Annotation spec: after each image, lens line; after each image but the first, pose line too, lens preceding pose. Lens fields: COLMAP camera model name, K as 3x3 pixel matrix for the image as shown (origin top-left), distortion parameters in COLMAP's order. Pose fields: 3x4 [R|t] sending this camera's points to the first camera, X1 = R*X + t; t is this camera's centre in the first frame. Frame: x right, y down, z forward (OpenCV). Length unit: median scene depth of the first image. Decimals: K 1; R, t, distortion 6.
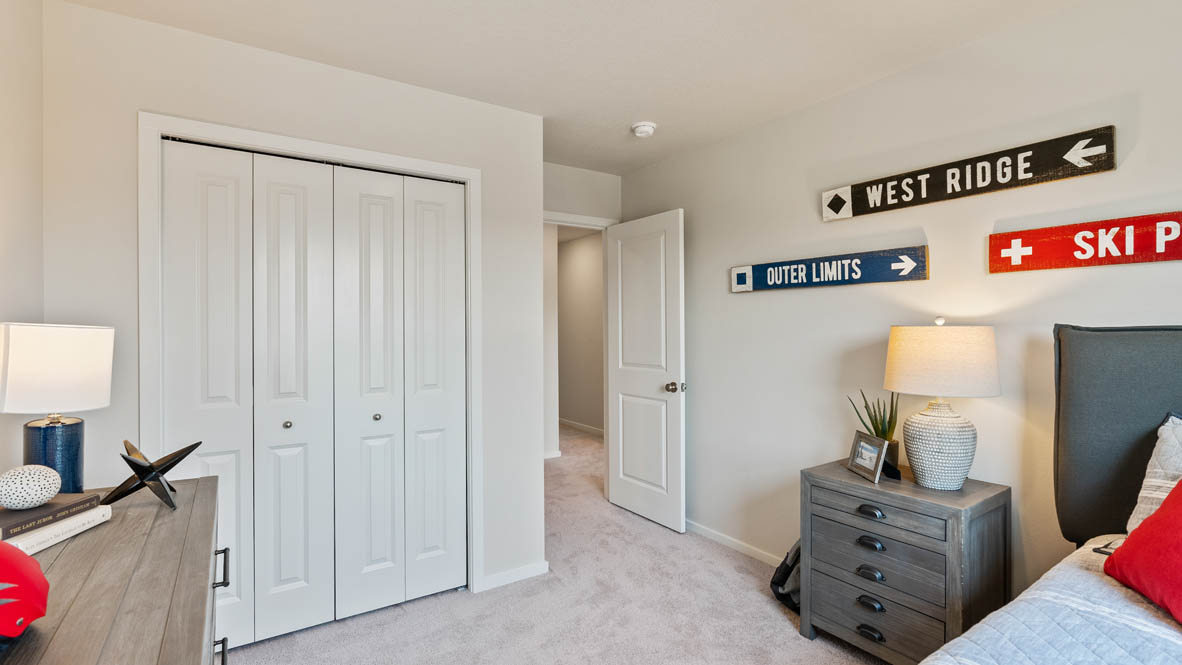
lens RADIAL K [[531.5, 0, 588.9], [0, 531.5, 329.5], [0, 0, 1]] dist [-0.001180, 0.000045]
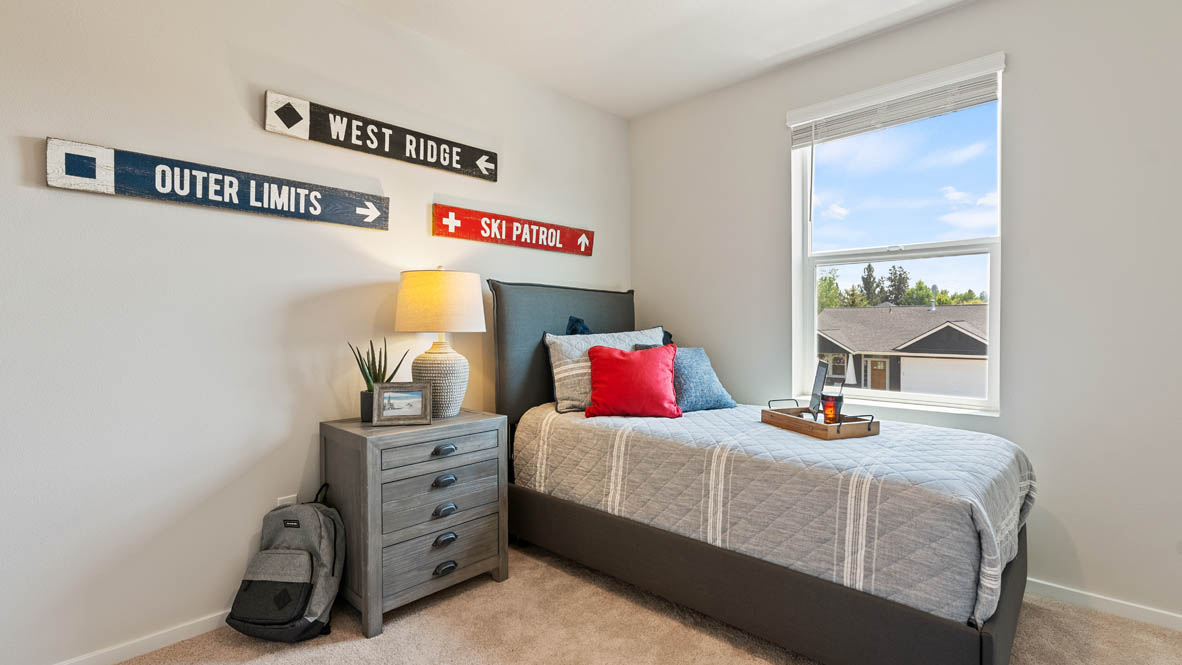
lens RADIAL K [[557.4, 0, 585.0], [0, 557.4, 326.2], [0, 0, 1]] dist [-0.002247, -0.000409]
pose [[-0.212421, 0.002290, 0.977175, -0.505228], [0.004060, 0.999991, -0.001460, 0.094740], [-0.977170, 0.003657, -0.212429, 0.845286]]
